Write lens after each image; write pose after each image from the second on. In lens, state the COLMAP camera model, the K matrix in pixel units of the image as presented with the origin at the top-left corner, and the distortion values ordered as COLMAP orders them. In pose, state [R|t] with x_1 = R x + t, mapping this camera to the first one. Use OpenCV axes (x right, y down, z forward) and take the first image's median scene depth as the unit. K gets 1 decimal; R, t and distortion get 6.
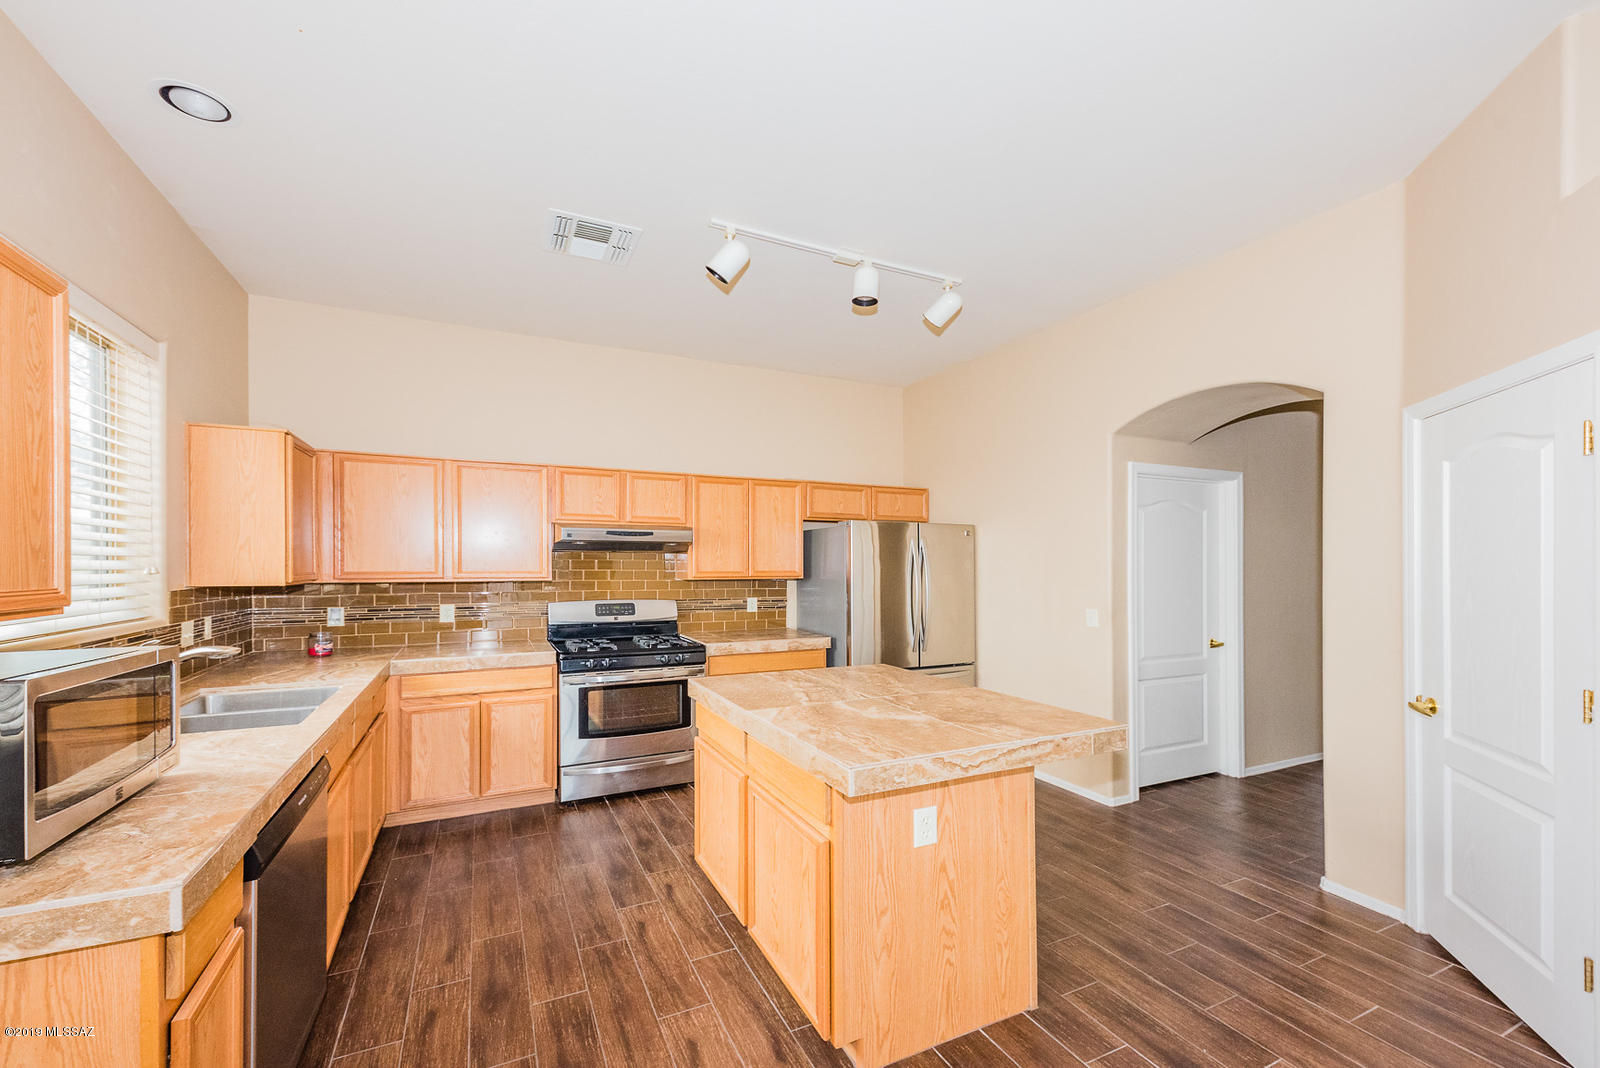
lens RADIAL K [[679.8, 0, 799.8], [0, 679.8, 563.0], [0, 0, 1]] dist [0.000569, 0.000312]
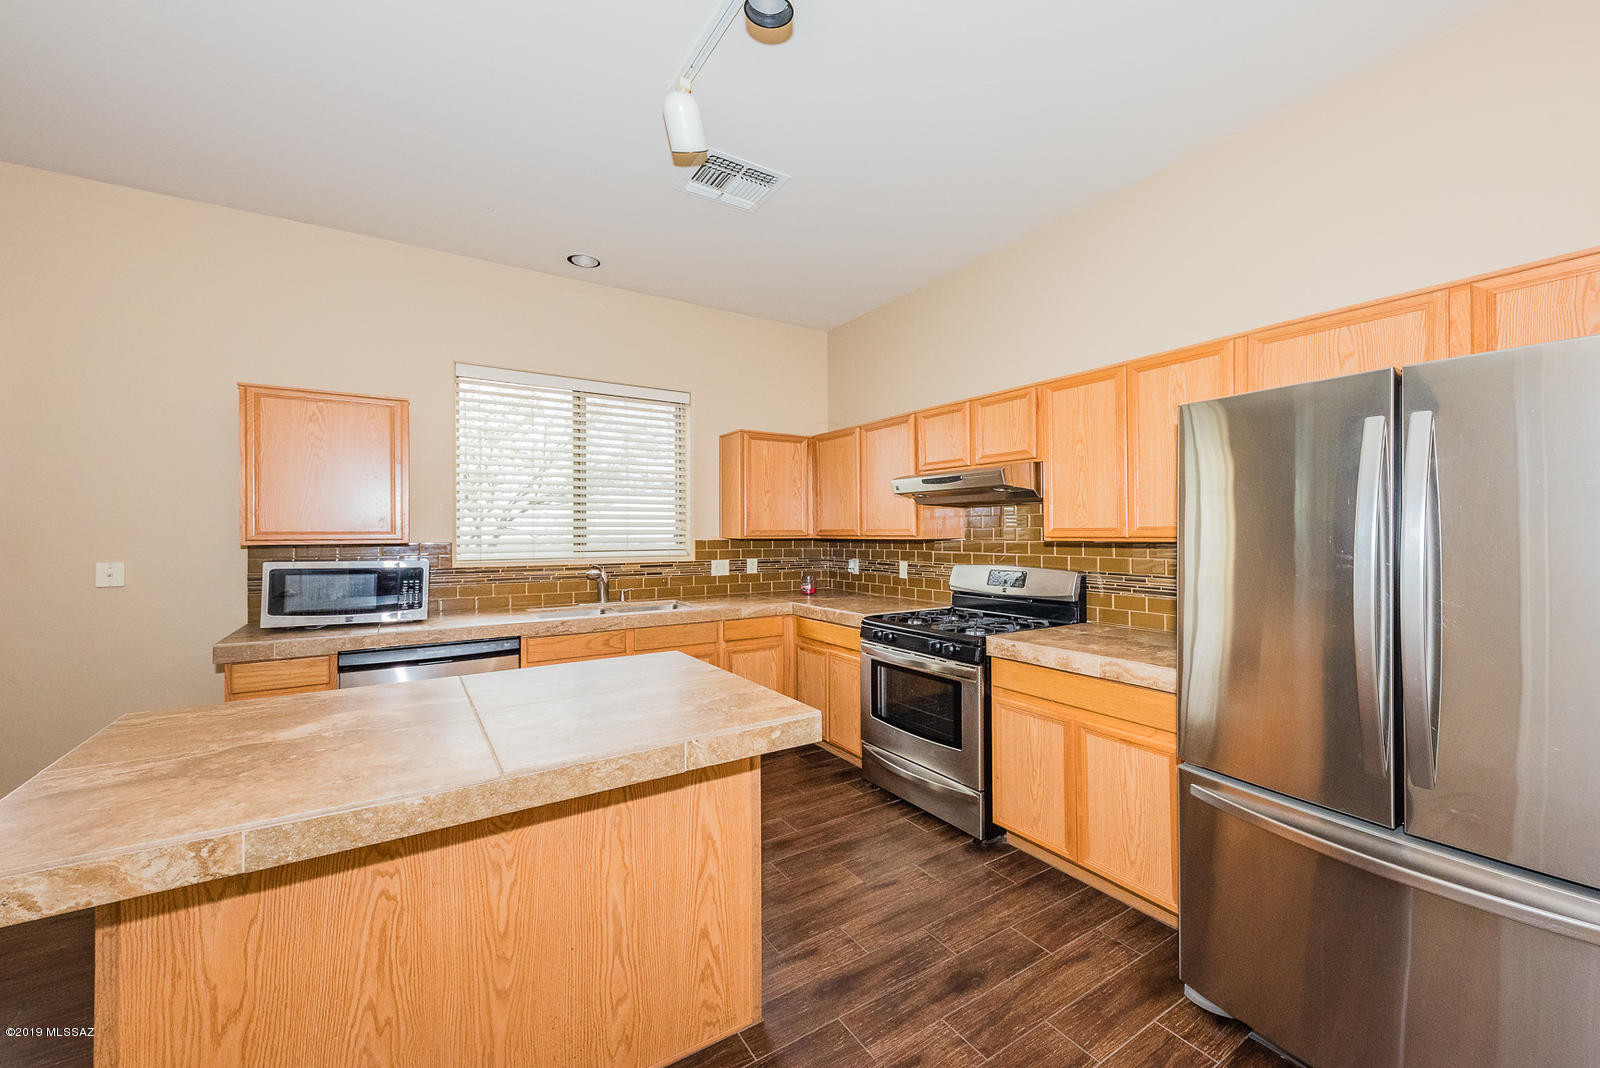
lens RADIAL K [[631.3, 0, 804.2], [0, 631.3, 528.5], [0, 0, 1]] dist [0.000580, 0.000119]
pose [[0.149237, -0.007793, -0.988771, 0.449449], [0.002867, 0.999968, -0.007448, 0.017684], [0.988797, -0.001723, 0.149254, 0.731716]]
